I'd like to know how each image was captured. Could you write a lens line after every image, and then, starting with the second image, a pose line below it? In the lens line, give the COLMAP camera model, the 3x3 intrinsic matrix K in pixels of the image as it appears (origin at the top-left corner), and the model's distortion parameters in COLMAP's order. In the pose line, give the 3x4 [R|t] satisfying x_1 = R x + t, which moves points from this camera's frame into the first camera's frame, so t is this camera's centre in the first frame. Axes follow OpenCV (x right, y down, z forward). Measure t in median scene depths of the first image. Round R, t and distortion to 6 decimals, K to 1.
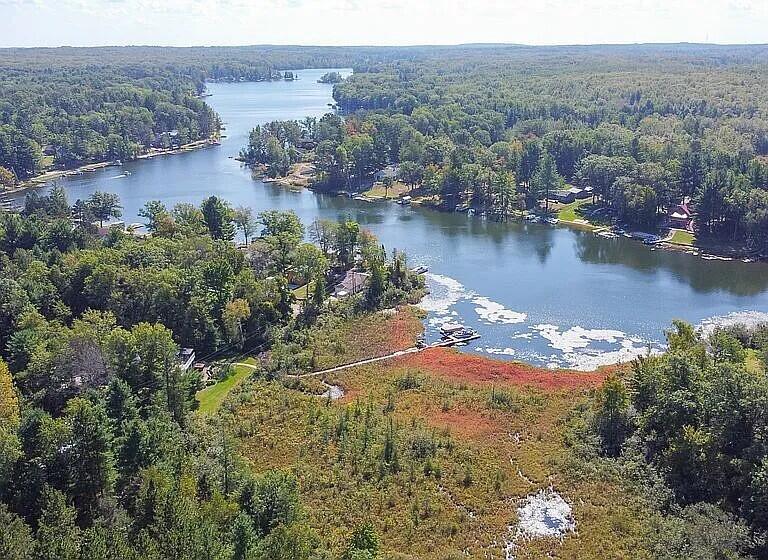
lens RADIAL K [[742.2, 0, 384.0], [0, 742.2, 280.0], [0, 0, 1]] dist [-0.014122, -0.011587]
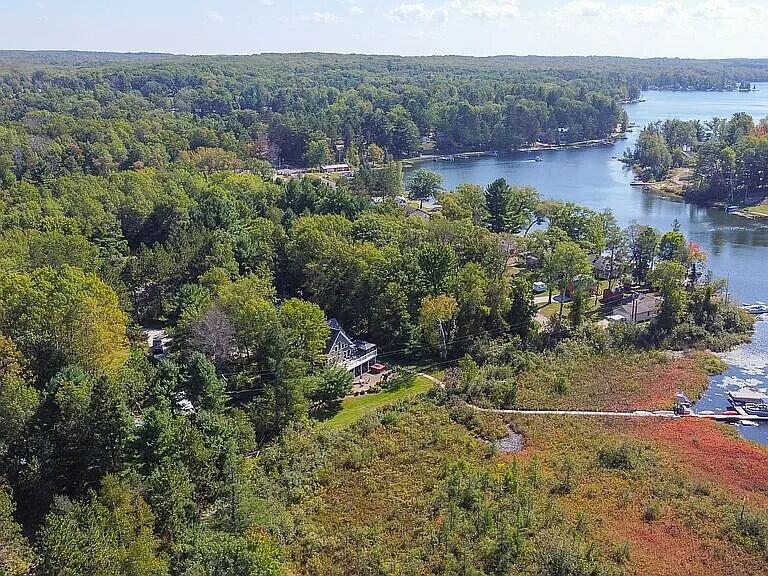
lens RADIAL K [[753.1, 0, 384.0], [0, 753.1, 288.0], [0, 0, 1]] dist [-0.004869, -0.010402]
pose [[0.845271, 0.165718, -0.507990, 0.141043], [-0.167728, 0.984929, 0.042215, -0.004684], [0.507330, 0.049521, 0.860328, 0.249810]]
